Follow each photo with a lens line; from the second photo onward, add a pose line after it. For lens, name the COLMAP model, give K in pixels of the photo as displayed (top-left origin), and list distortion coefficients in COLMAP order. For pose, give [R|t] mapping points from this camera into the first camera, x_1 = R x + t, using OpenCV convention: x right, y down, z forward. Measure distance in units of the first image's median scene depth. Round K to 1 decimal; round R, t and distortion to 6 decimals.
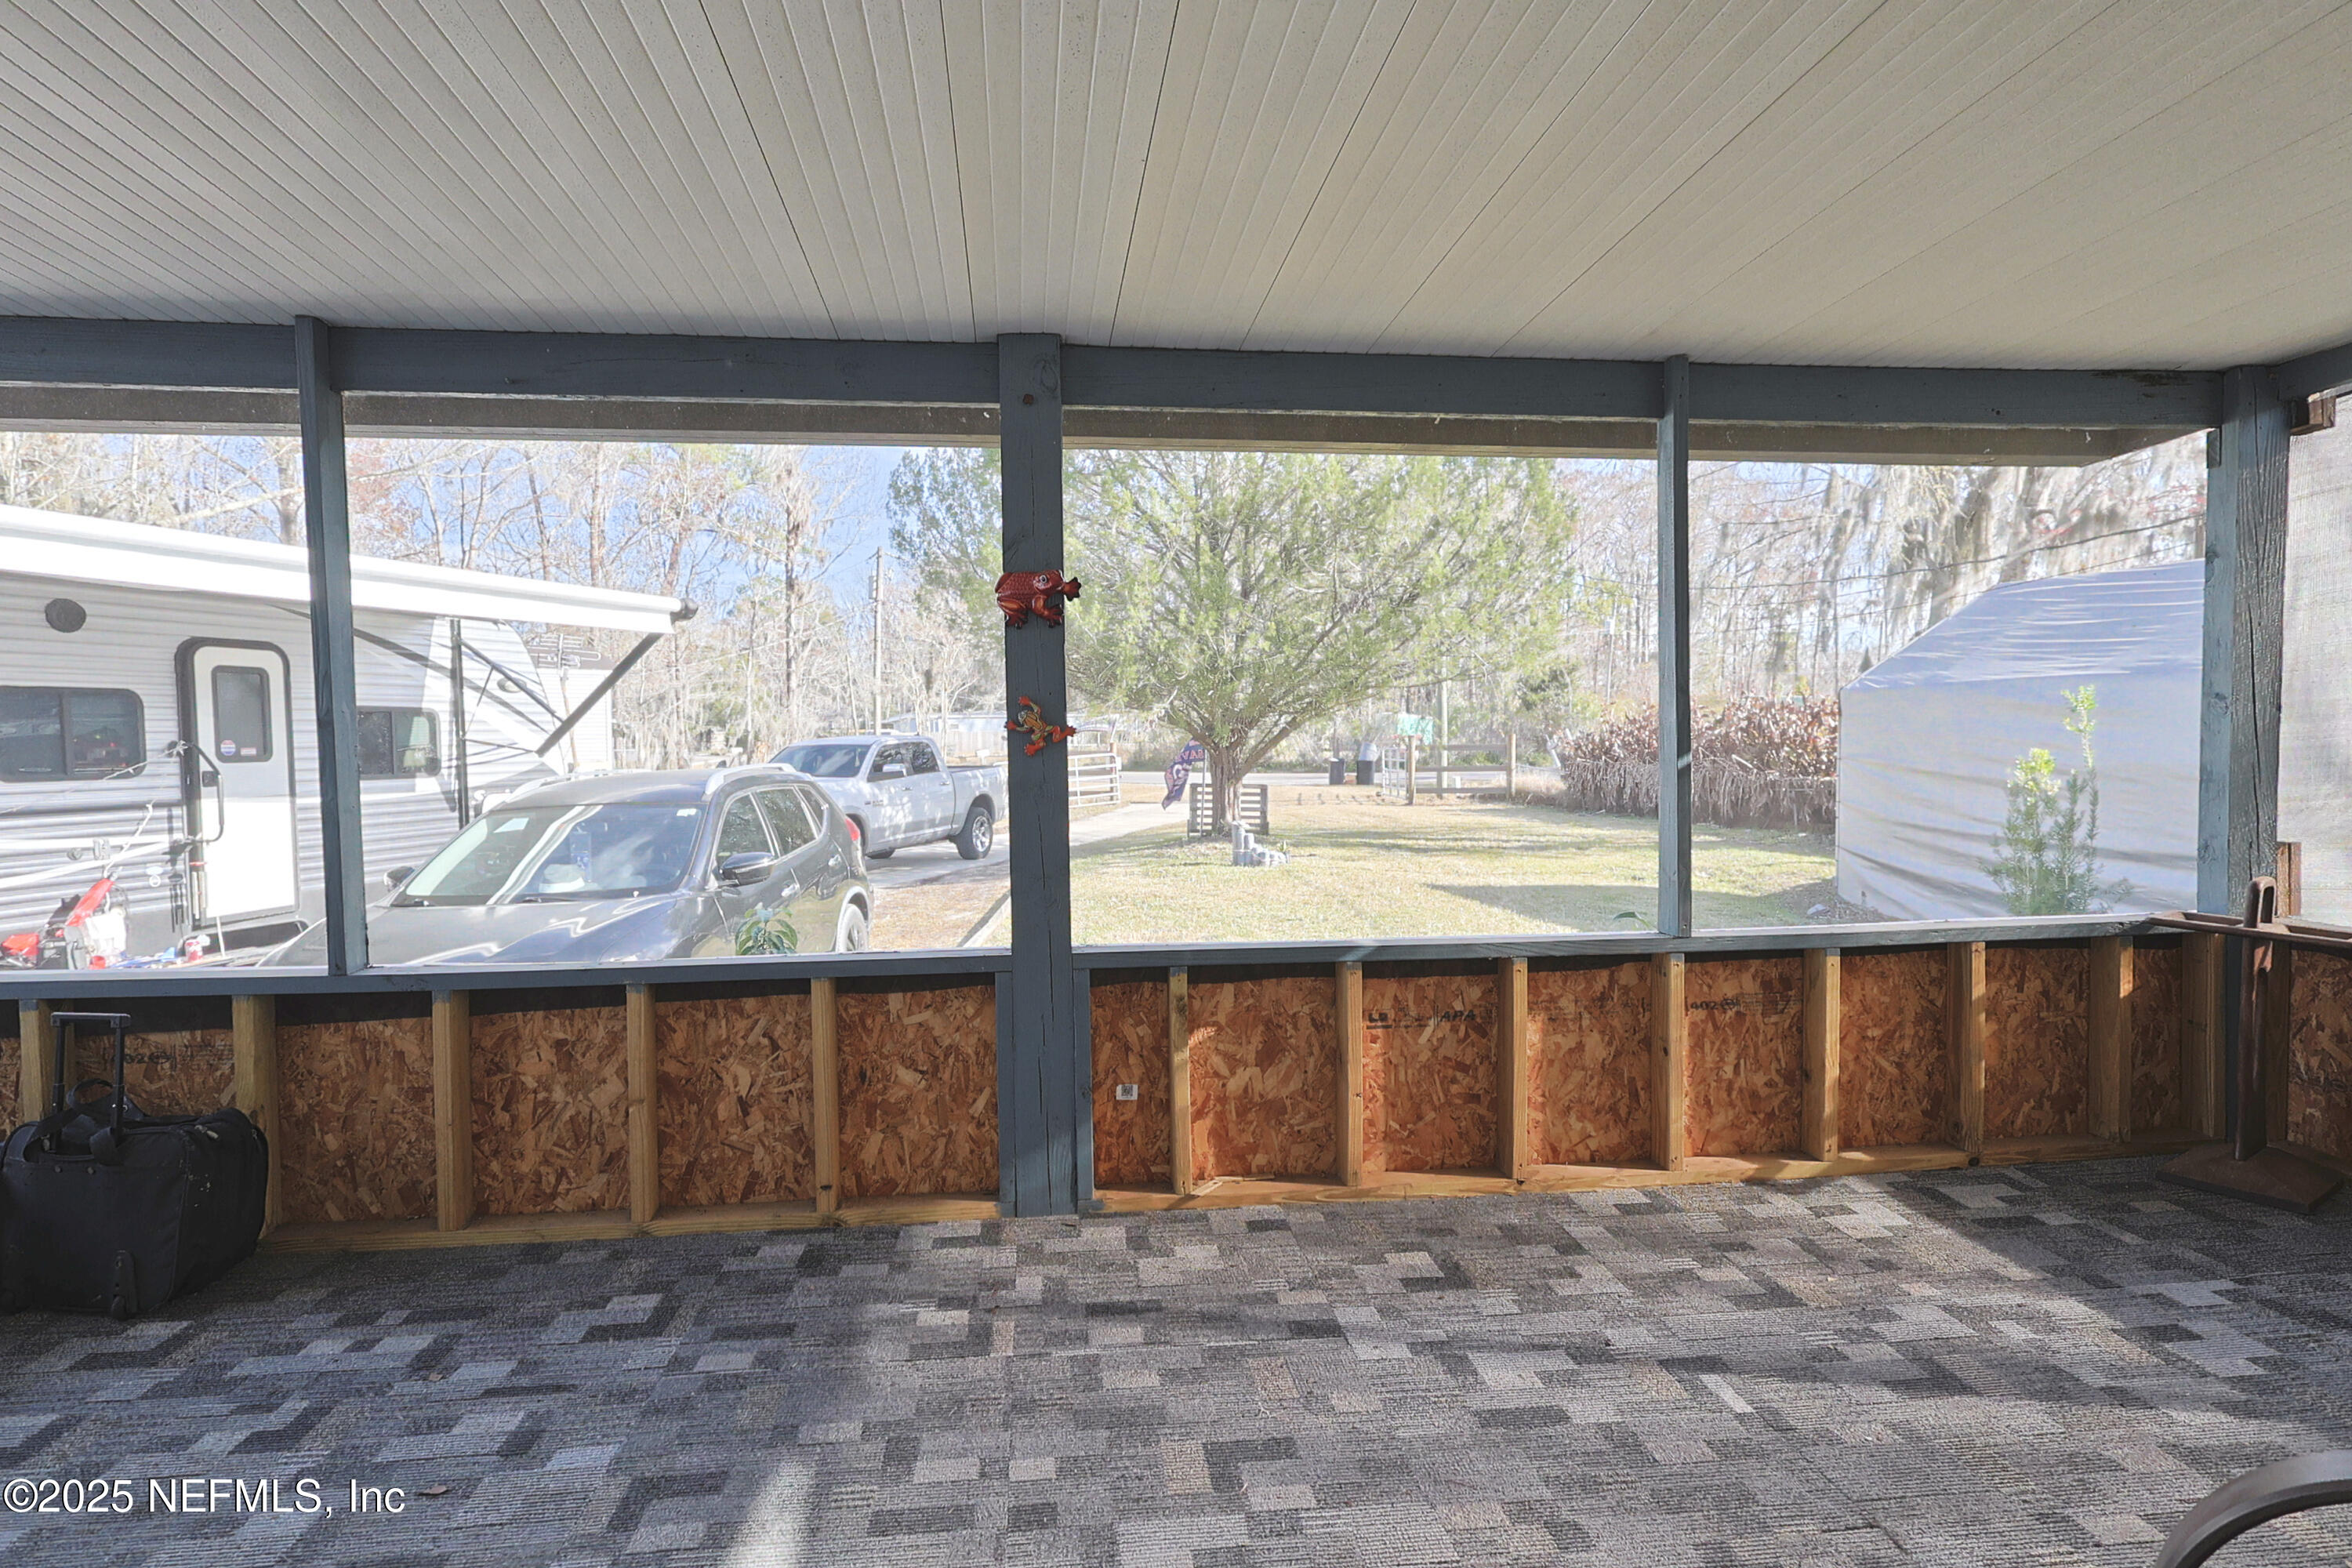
lens RADIAL K [[1195.7, 0, 1168.3], [0, 1195.7, 790.6], [0, 0, 1]] dist [-0.004798, 0.001176]
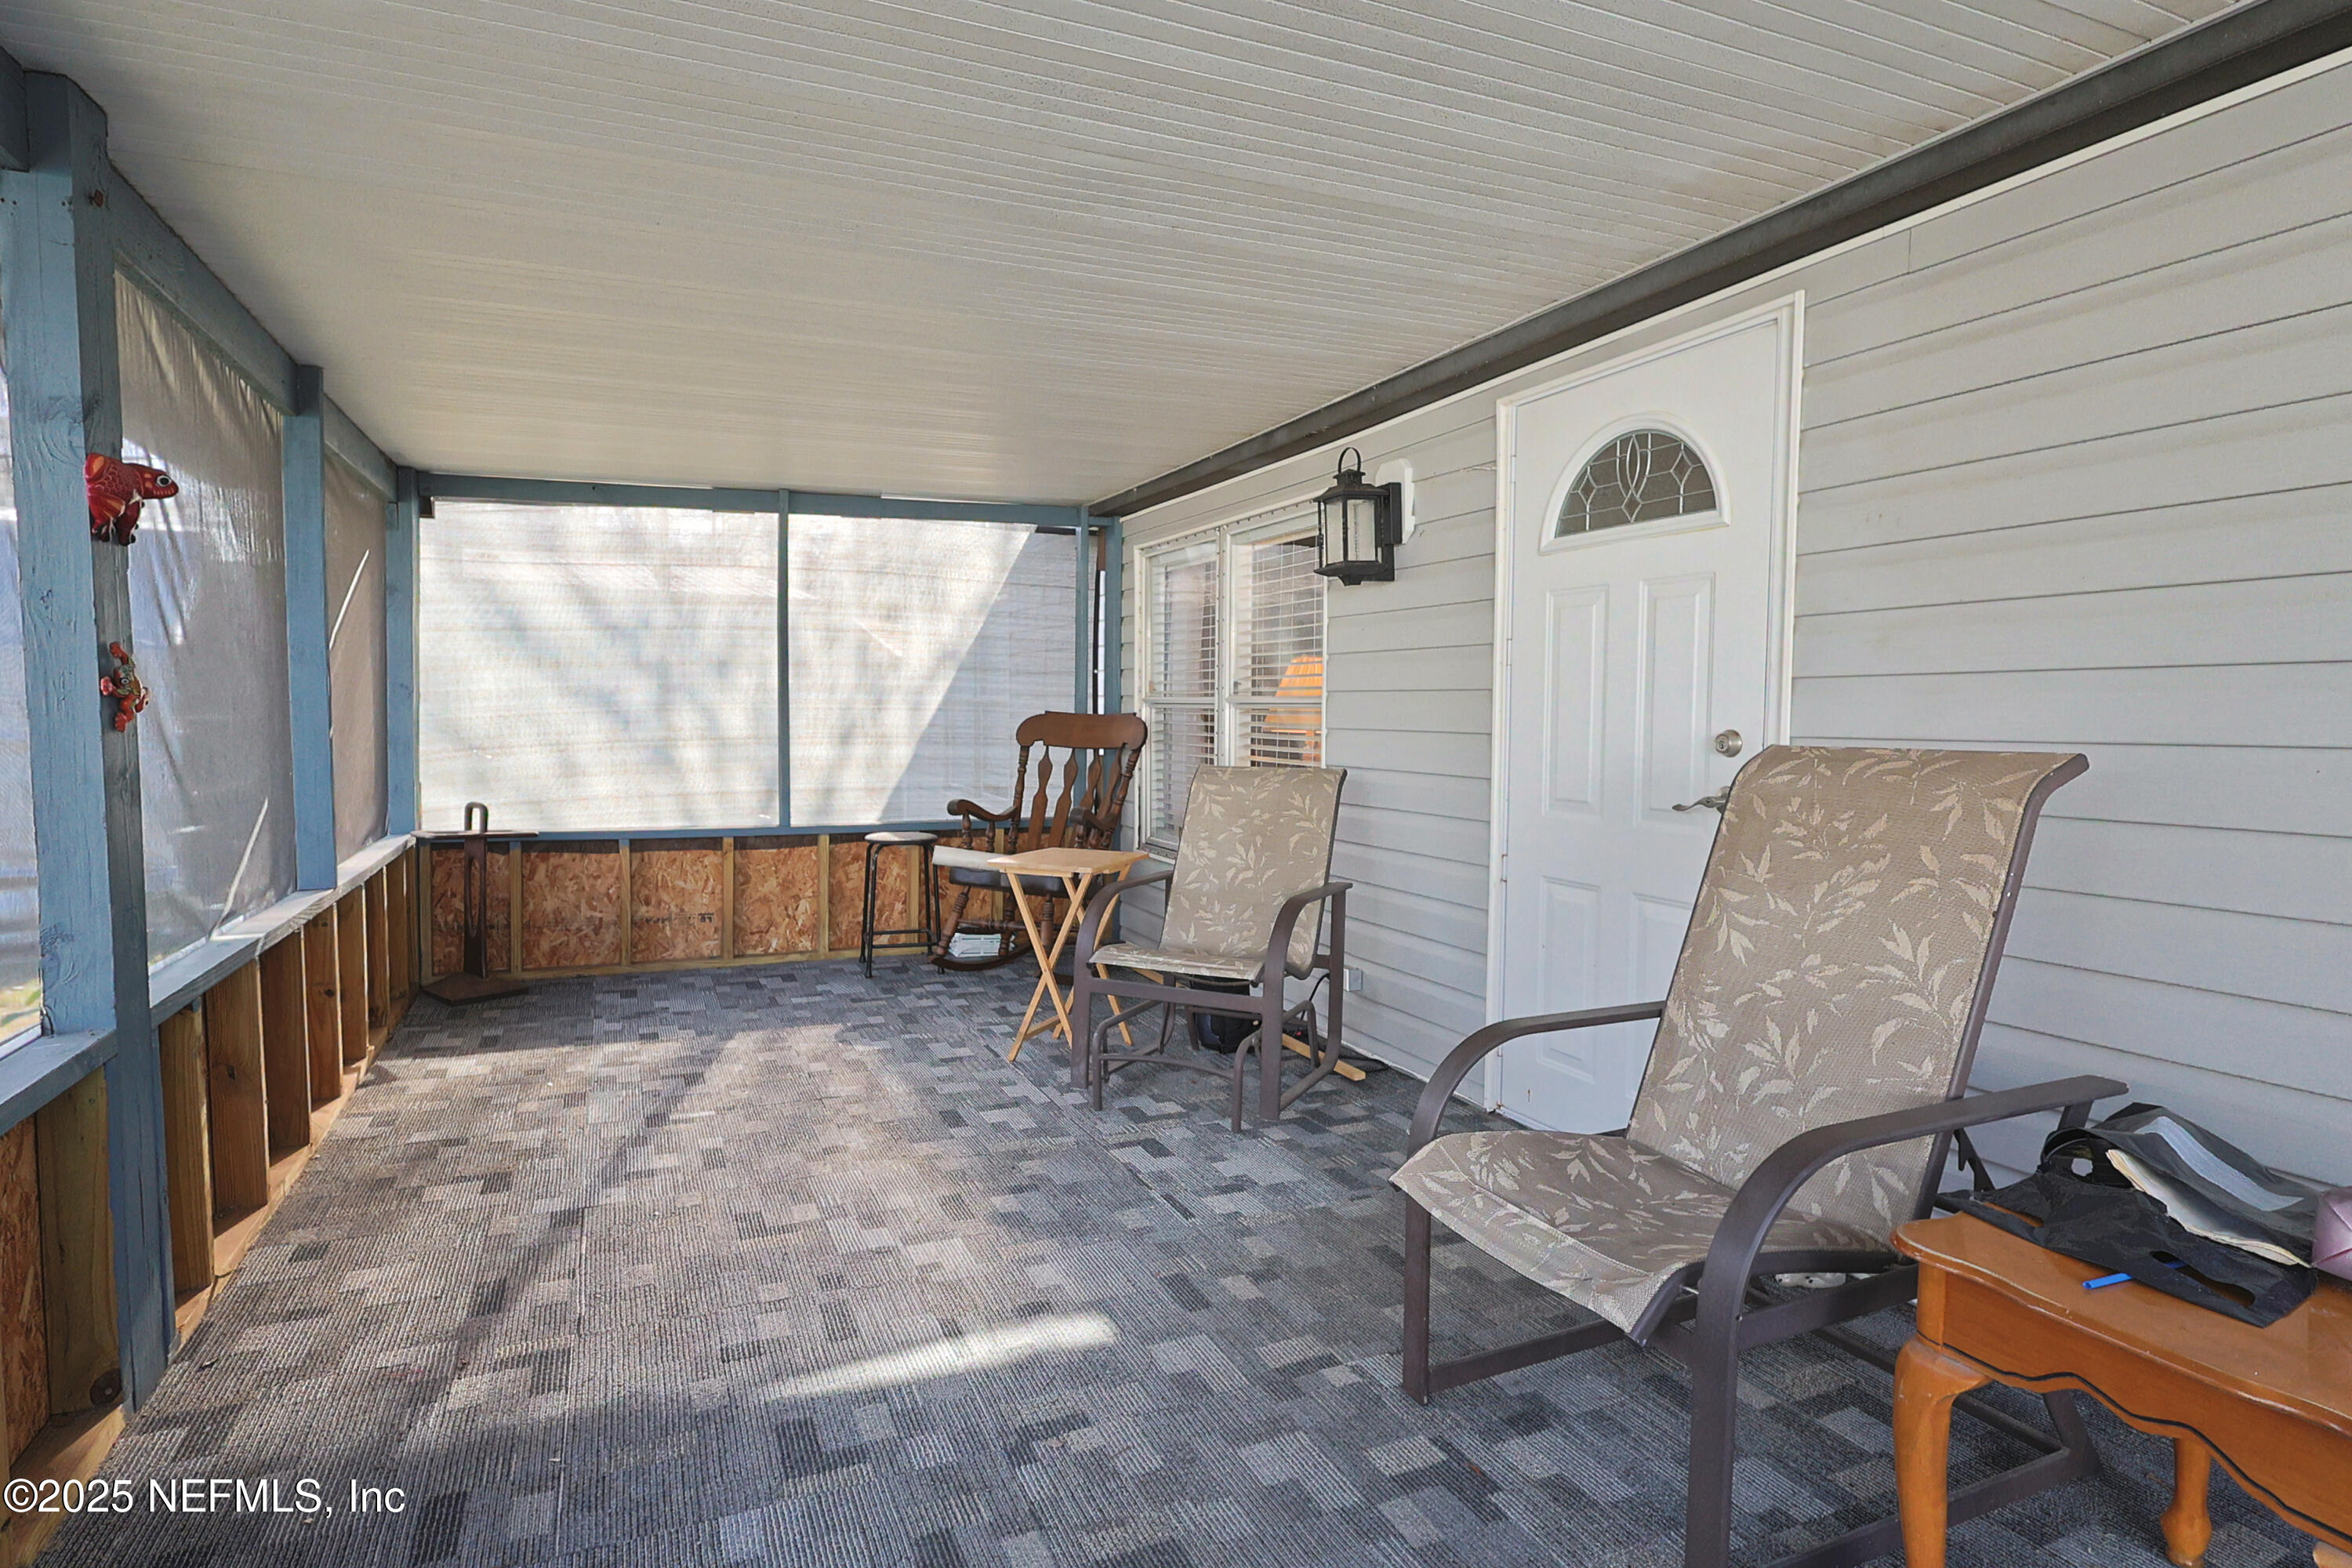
lens RADIAL K [[1195.7, 0, 1174.4], [0, 1195.7, 782.7], [0, 0, 1]] dist [-0.004798, 0.001176]
pose [[-0.320731, -0.045917, 0.946057, -1.127843], [0.026751, 0.997987, 0.057507, -0.025120], [-0.946792, 0.043752, -0.318857, 0.774156]]
